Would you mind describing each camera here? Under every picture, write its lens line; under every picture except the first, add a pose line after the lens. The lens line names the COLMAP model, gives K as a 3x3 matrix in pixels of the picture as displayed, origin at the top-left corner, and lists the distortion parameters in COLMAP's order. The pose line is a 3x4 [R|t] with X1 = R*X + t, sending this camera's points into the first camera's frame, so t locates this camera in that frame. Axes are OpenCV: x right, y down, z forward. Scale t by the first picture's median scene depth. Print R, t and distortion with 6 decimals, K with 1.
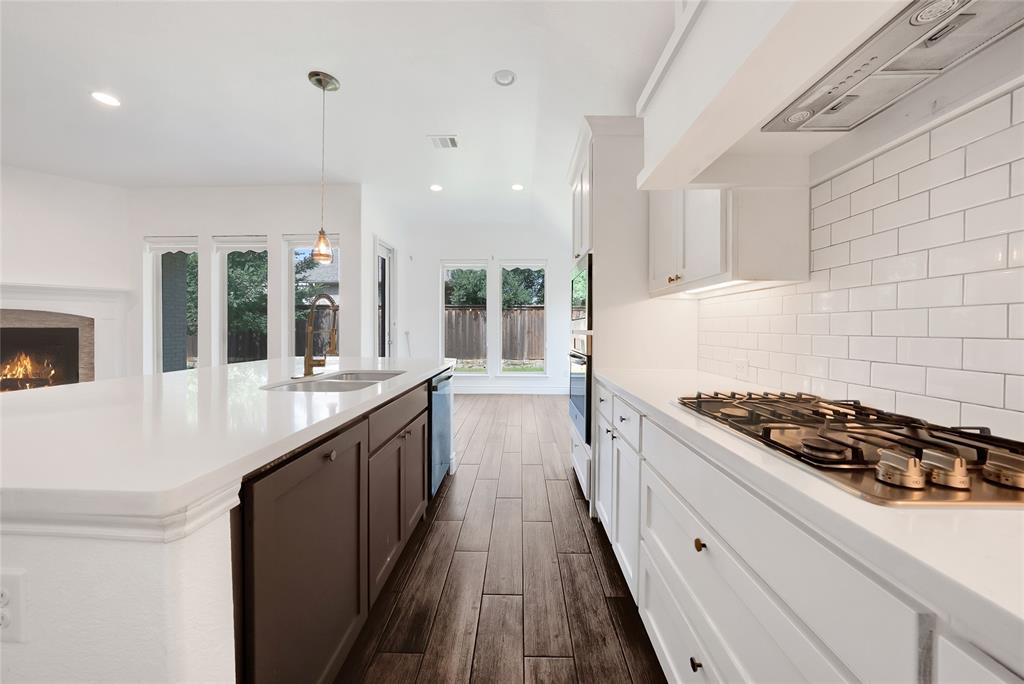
lens RADIAL K [[357.0, 0, 517.4], [0, 357.0, 332.2], [0, 0, 1]] dist [-0.012667, 0.001679]
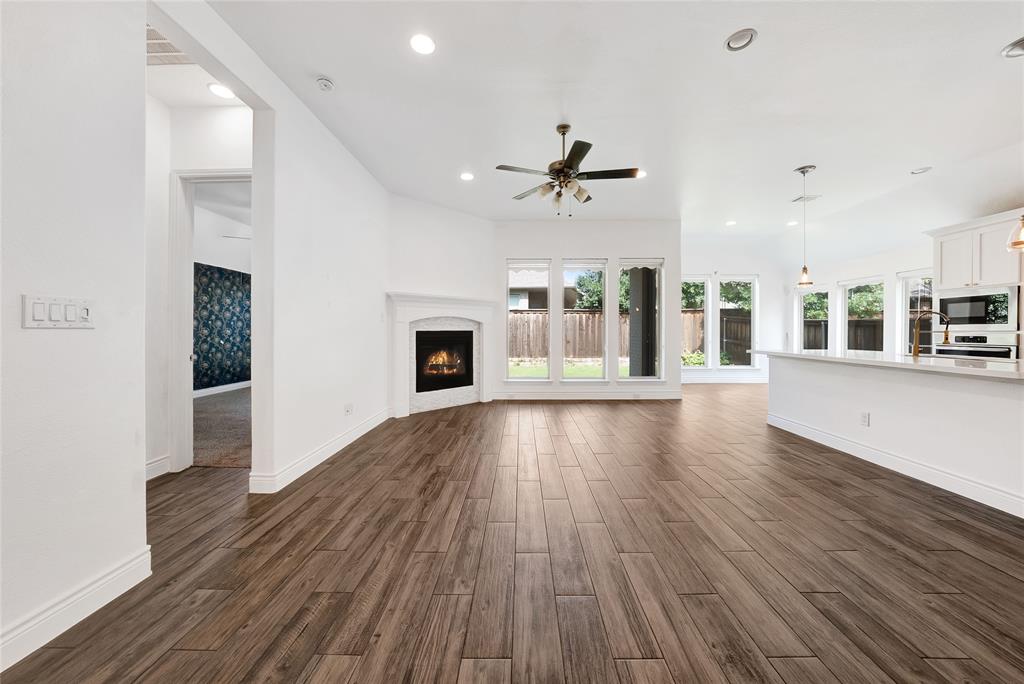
lens RADIAL K [[357.0, 0, 525.6], [0, 357.0, 329.1], [0, 0, 1]] dist [-0.012667, 0.001679]
pose [[0.999950, -0.002494, 0.009671, -0.383692], [0.002630, 0.999897, -0.014092, 0.000746], [-0.009635, 0.014116, 0.999854, -0.115206]]
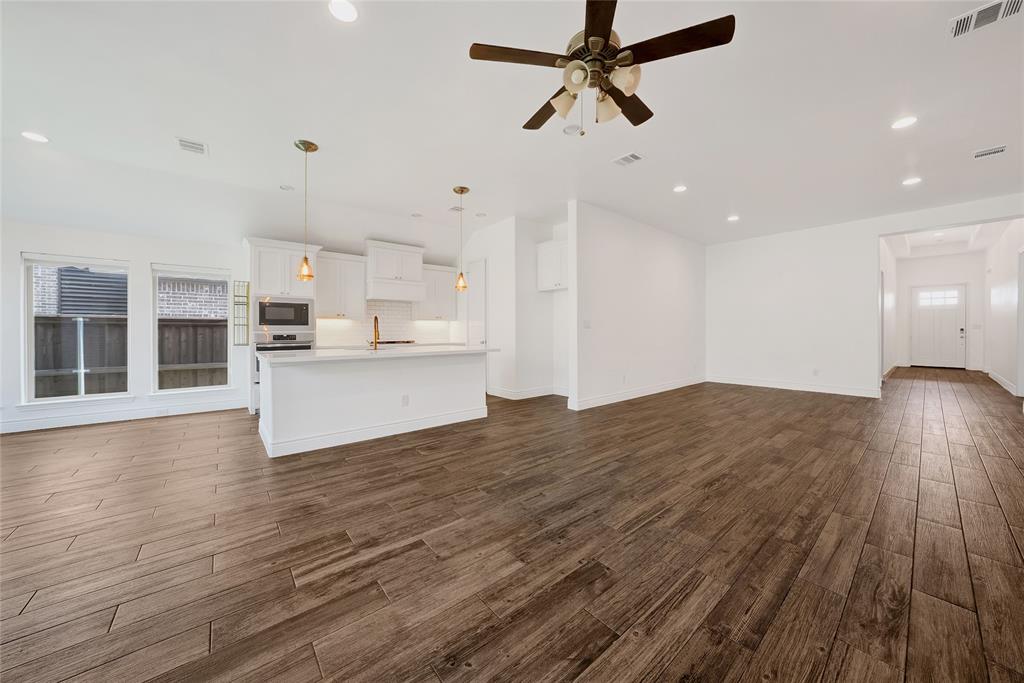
lens RADIAL K [[357.0, 0, 514.0], [0, 357.0, 331.7], [0, 0, 1]] dist [-0.012667, 0.001679]
pose [[-0.643664, -0.004636, 0.765294, -0.447949], [0.006400, 0.999914, 0.011440, -0.002894], [-0.765281, 0.012262, -0.643579, 0.272044]]
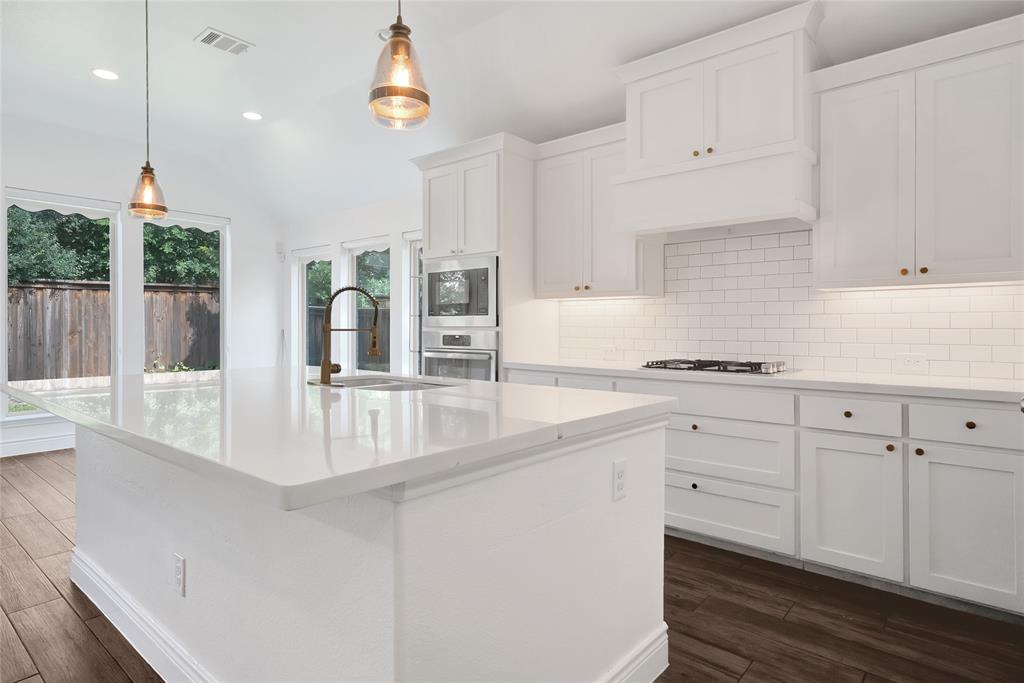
lens RADIAL K [[563.8, 0, 503.1], [0, 563.8, 336.5], [0, 0, 1]] dist [0.009138, 0.000390]
pose [[0.658507, -0.015749, 0.752410, -0.190712], [0.008315, 0.999872, 0.013652, 0.000292], [-0.752529, -0.002734, 0.658554, -0.025312]]
